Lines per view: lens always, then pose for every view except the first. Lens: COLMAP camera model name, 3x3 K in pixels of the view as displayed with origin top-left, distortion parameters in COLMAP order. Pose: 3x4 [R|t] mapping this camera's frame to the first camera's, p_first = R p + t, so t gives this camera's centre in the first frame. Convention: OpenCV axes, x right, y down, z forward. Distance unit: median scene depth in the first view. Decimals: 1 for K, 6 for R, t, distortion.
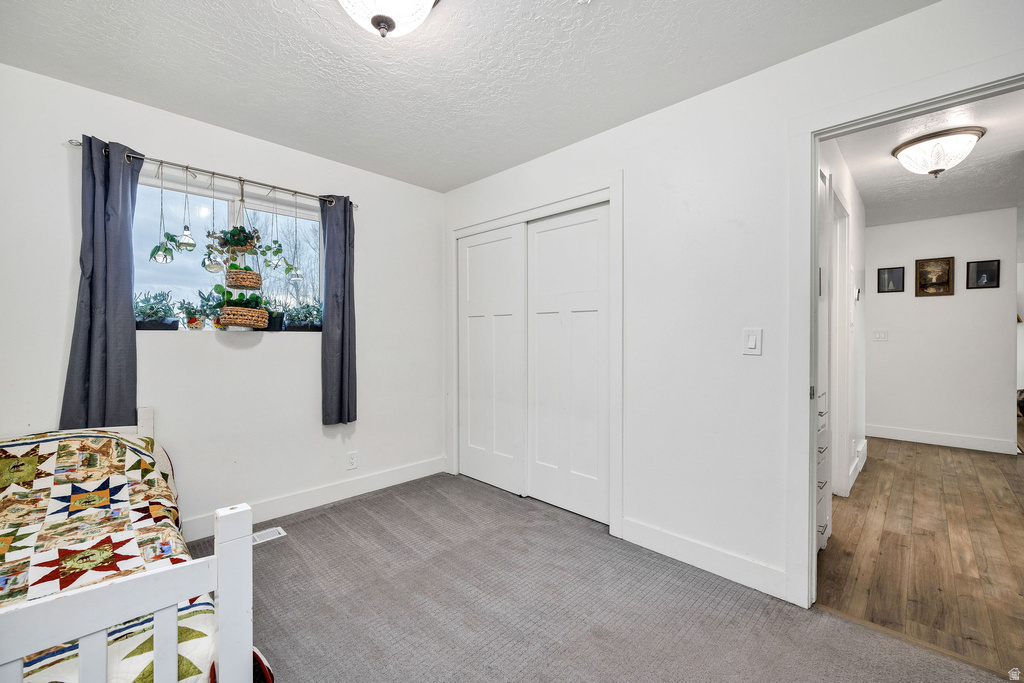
lens RADIAL K [[423.8, 0, 512.3], [0, 423.8, 338.4], [0, 0, 1]] dist [0.003434, 0.000260]
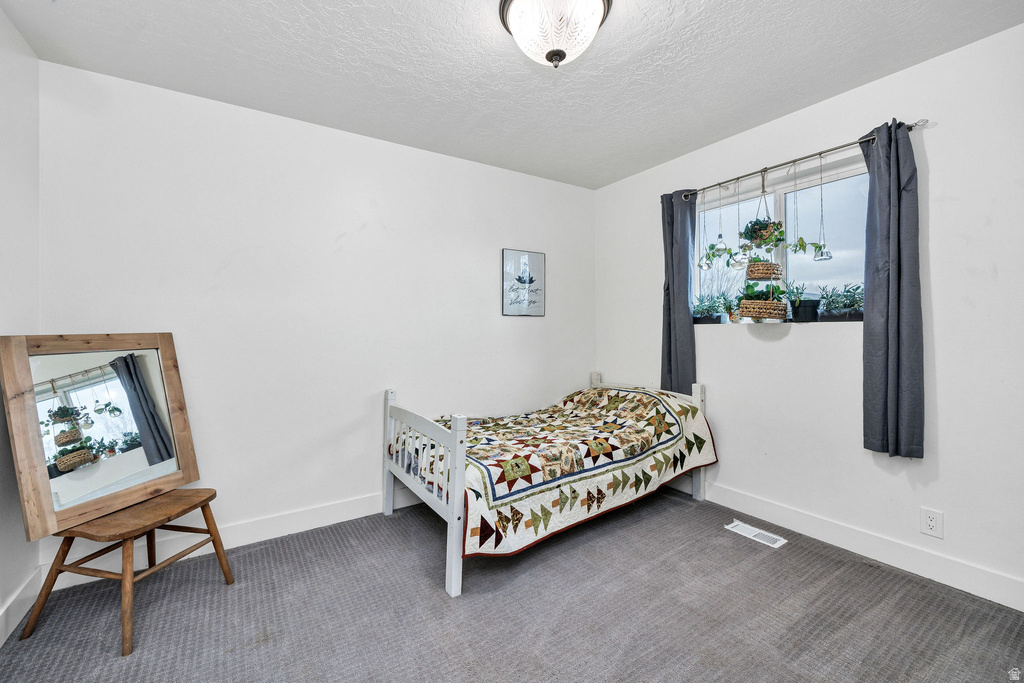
lens RADIAL K [[423.8, 0, 512.3], [0, 423.8, 334.1], [0, 0, 1]] dist [0.003434, 0.000260]
pose [[-0.201965, 0.000377, -0.979393, 0.451836], [-0.004913, 0.999987, 0.001398, 0.010309], [0.979380, 0.005094, -0.201961, 0.620688]]
